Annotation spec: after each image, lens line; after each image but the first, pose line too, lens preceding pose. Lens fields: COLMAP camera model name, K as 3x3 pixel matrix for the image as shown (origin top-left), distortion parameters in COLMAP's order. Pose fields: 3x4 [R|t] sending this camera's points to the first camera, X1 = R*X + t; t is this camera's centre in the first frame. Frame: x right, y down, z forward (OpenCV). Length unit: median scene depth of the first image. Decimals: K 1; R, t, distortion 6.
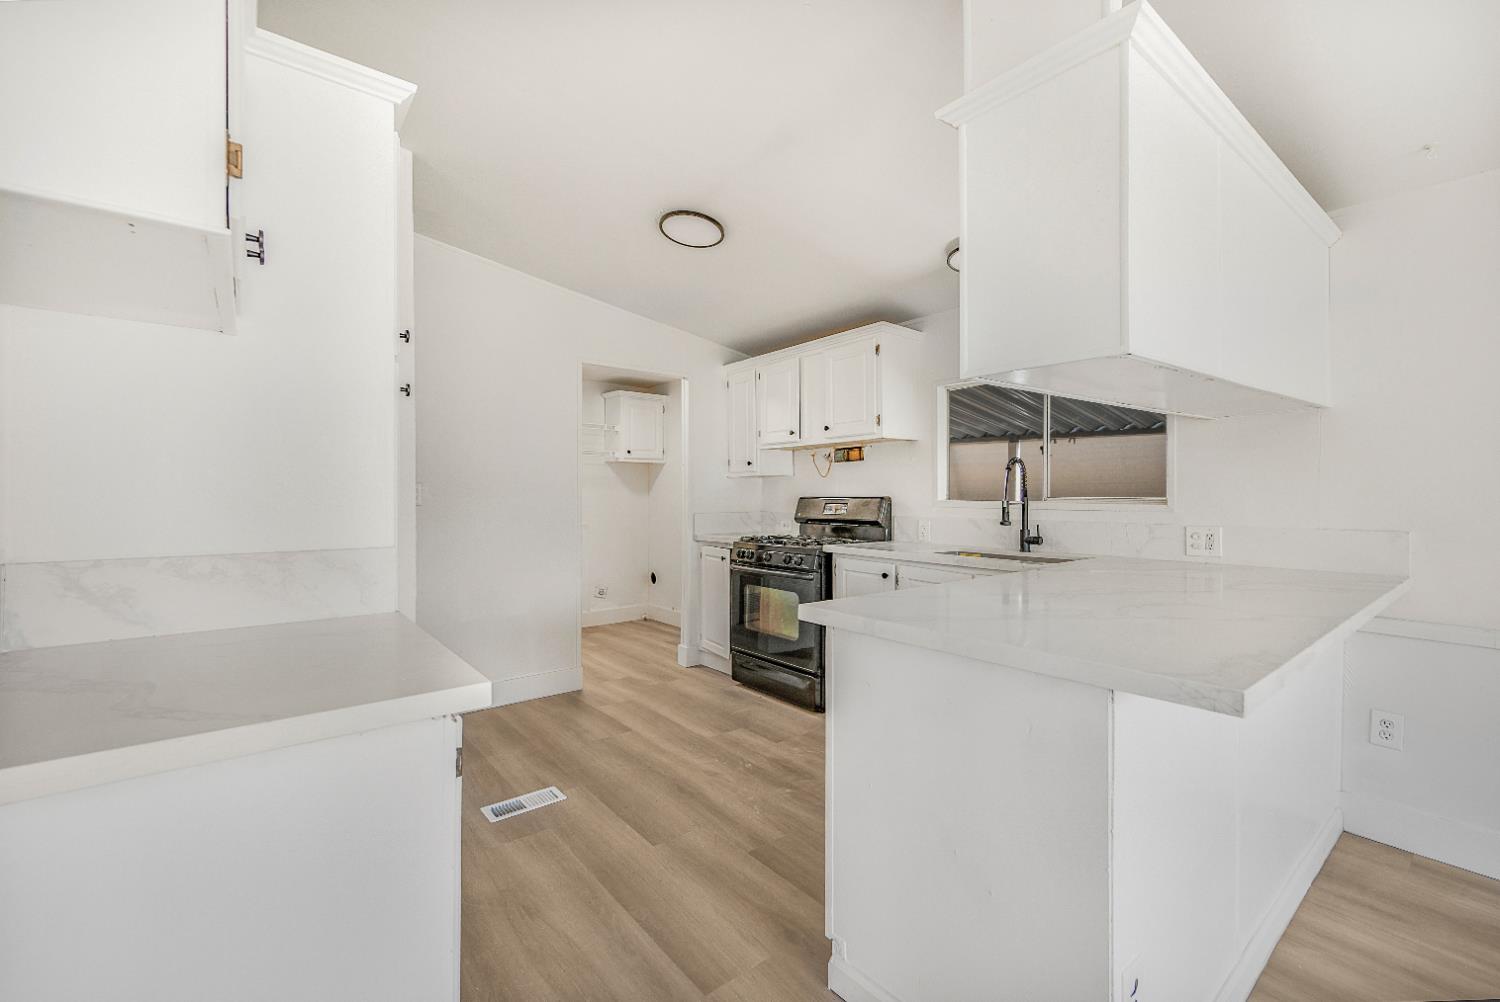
lens RADIAL K [[613.4, 0, 766.6], [0, 613.4, 502.8], [0, 0, 1]] dist [0.000435, 0.000038]
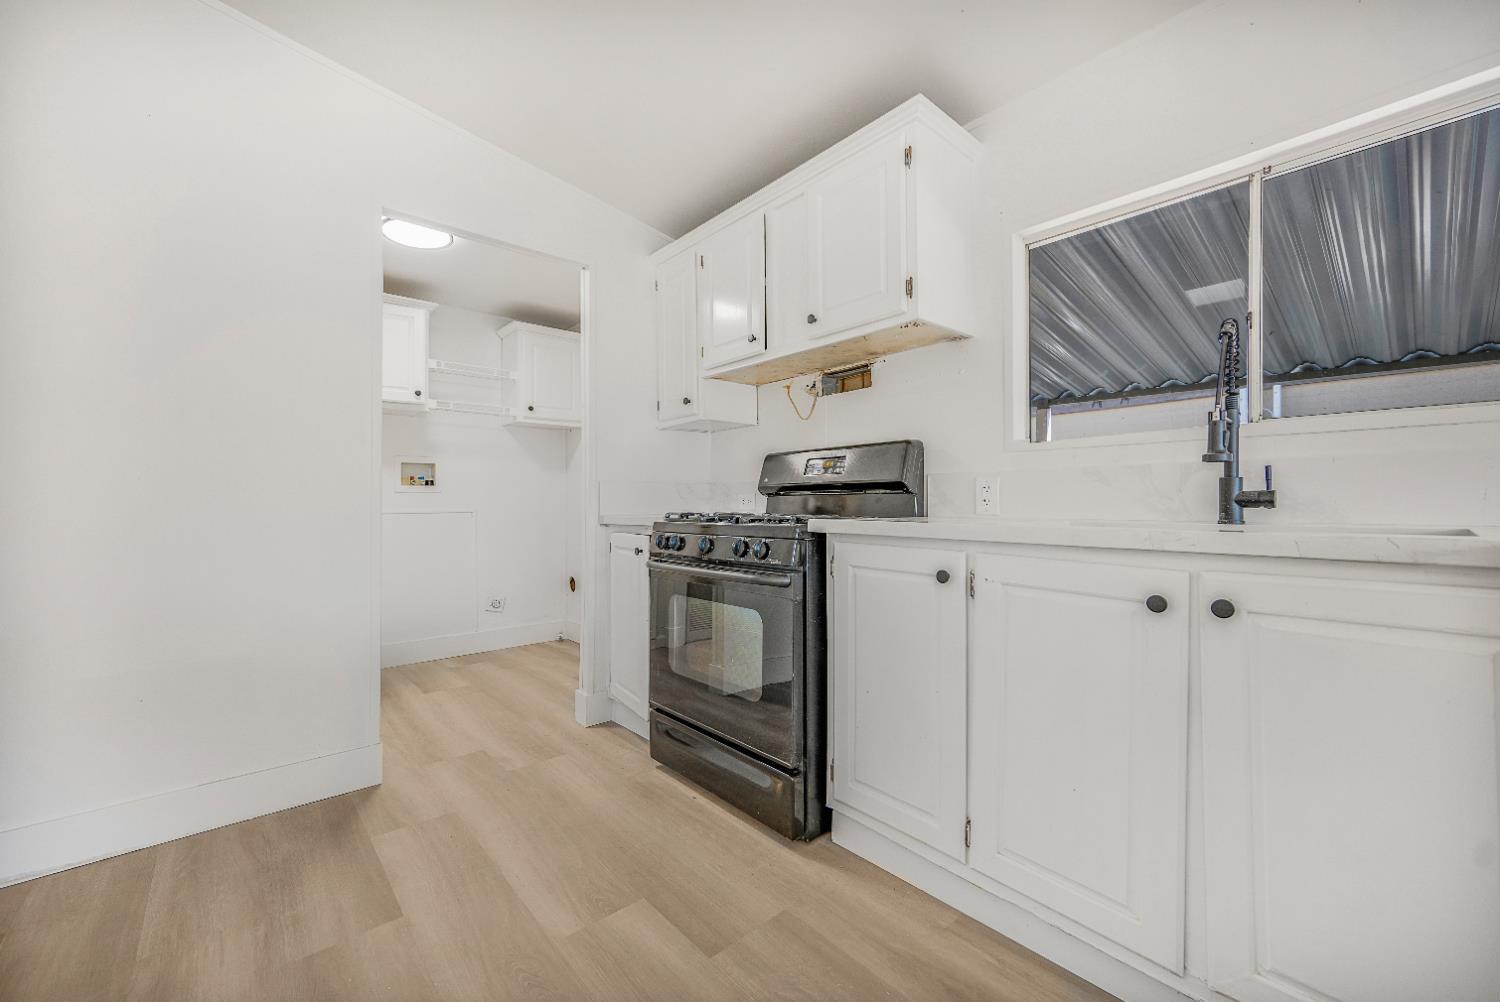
lens RADIAL K [[613.4, 0, 766.6], [0, 613.4, 502.8], [0, 0, 1]] dist [0.000435, 0.000038]
pose [[0.999066, -0.004009, 0.043016, 0.029250], [0.004263, 0.999974, -0.005798, 0.049230], [-0.042992, 0.005976, 0.999058, 0.409375]]
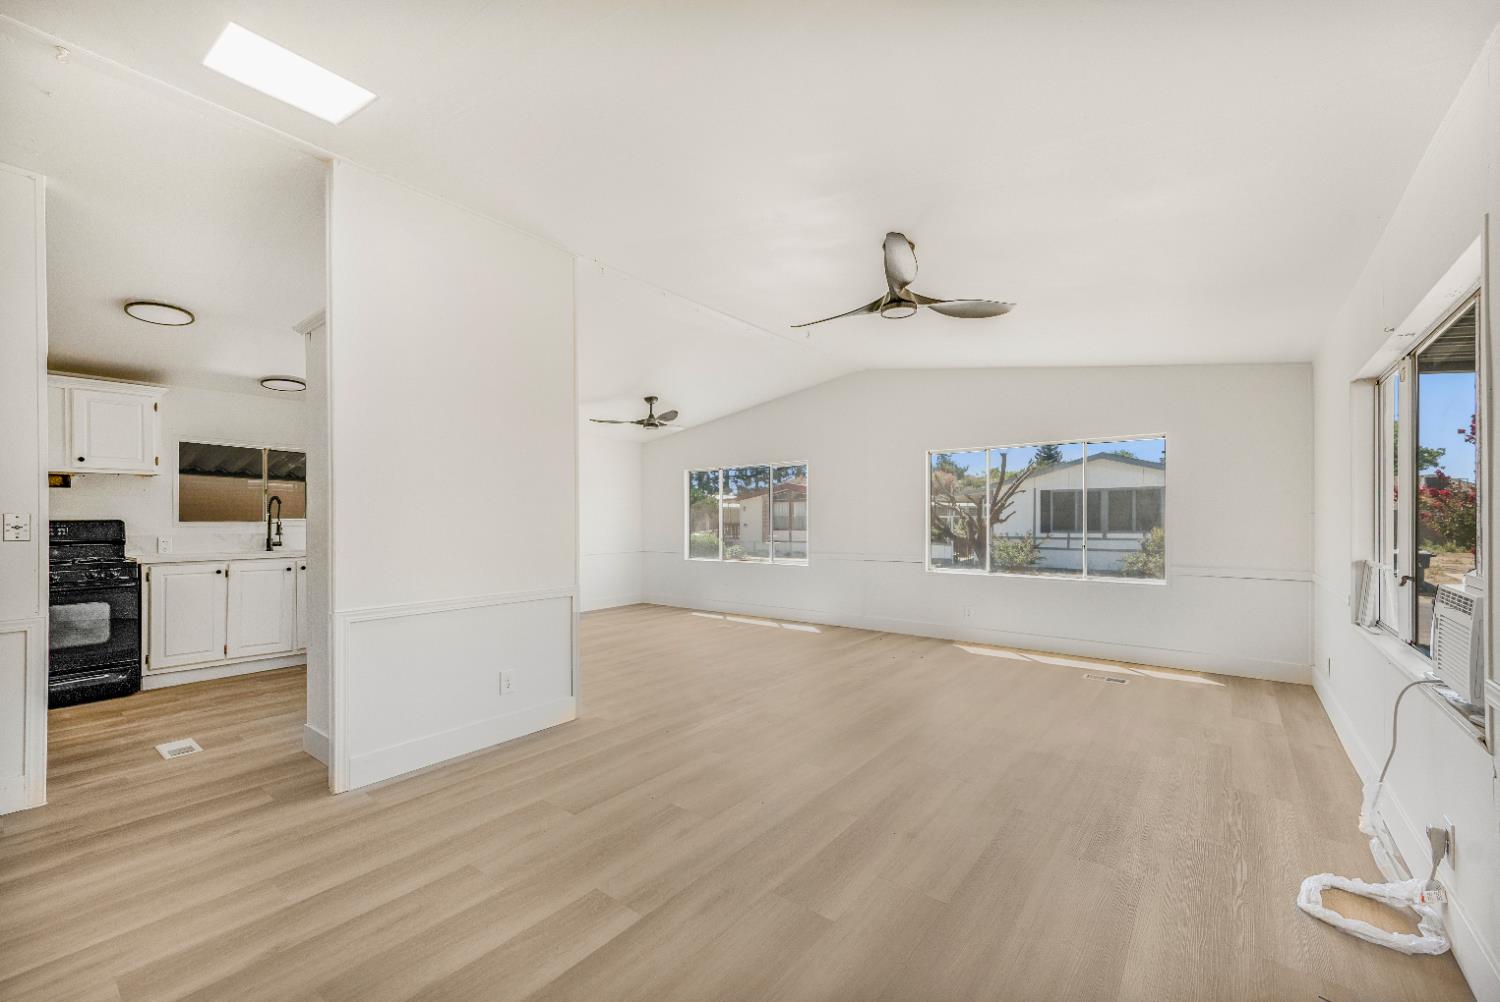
lens RADIAL K [[613.4, 0, 766.6], [0, 613.4, 502.8], [0, 0, 1]] dist [0.000435, 0.000038]
pose [[-0.240840, 0.020789, 0.970342, -1.219094], [0.009123, 0.999775, -0.019155, -0.007534], [-0.970522, 0.004239, -0.240975, 0.040281]]
